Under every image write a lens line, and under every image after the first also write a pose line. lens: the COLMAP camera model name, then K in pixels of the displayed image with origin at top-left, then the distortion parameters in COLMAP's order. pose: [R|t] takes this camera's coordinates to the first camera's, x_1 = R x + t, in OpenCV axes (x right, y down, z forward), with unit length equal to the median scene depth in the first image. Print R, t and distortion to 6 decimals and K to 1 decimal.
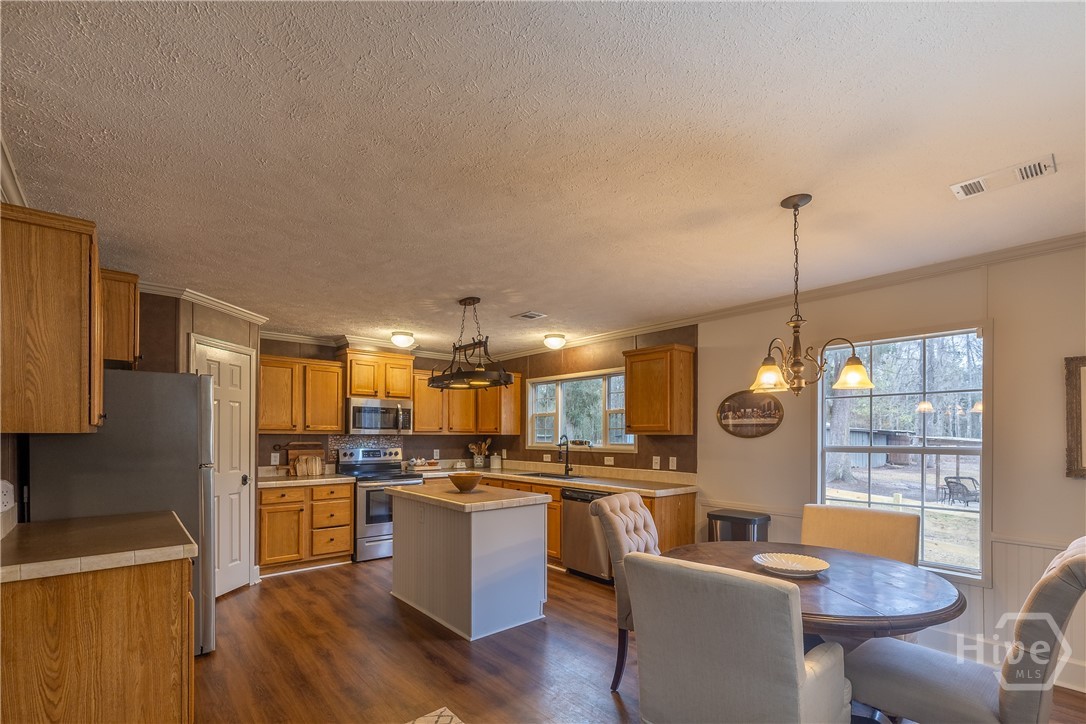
lens RADIAL K [[478.0, 0, 540.9], [0, 478.0, 439.3], [0, 0, 1]] dist [0.002589, 0.000416]
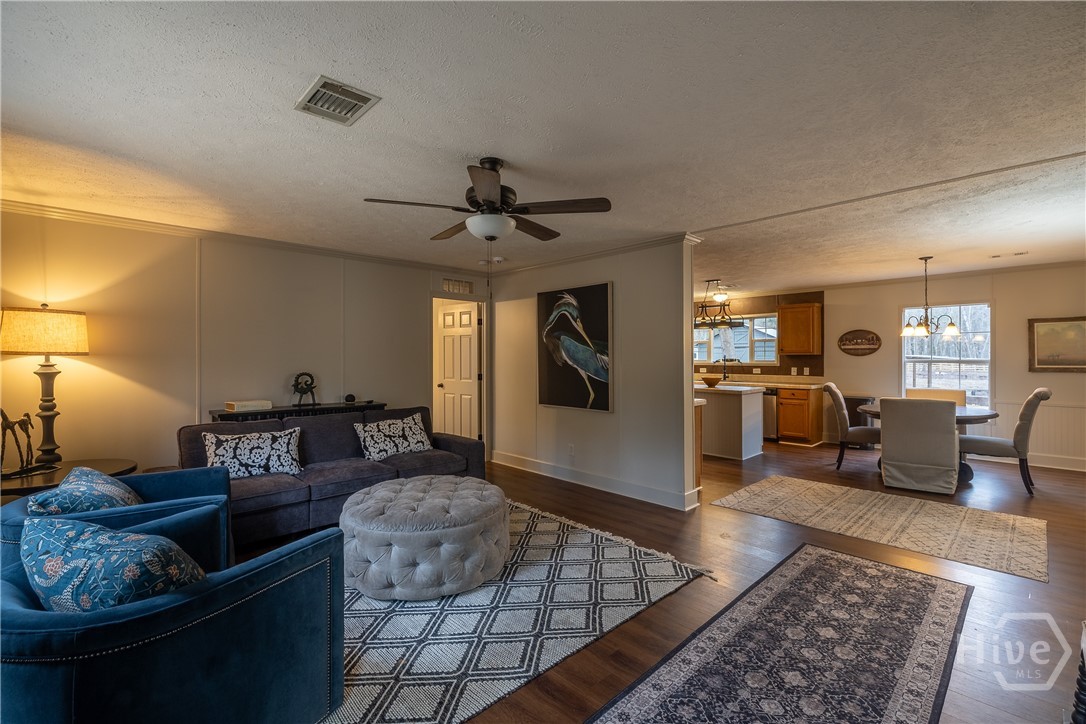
lens RADIAL K [[470.9, 0, 543.0], [0, 470.9, 362.0], [0, 0, 1]] dist [0.000696, -0.000163]
pose [[0.998299, -0.009633, 0.057505, -0.818840], [0.009374, 0.999945, 0.004770, 0.000121], [-0.057548, -0.004222, 0.998334, -0.674126]]
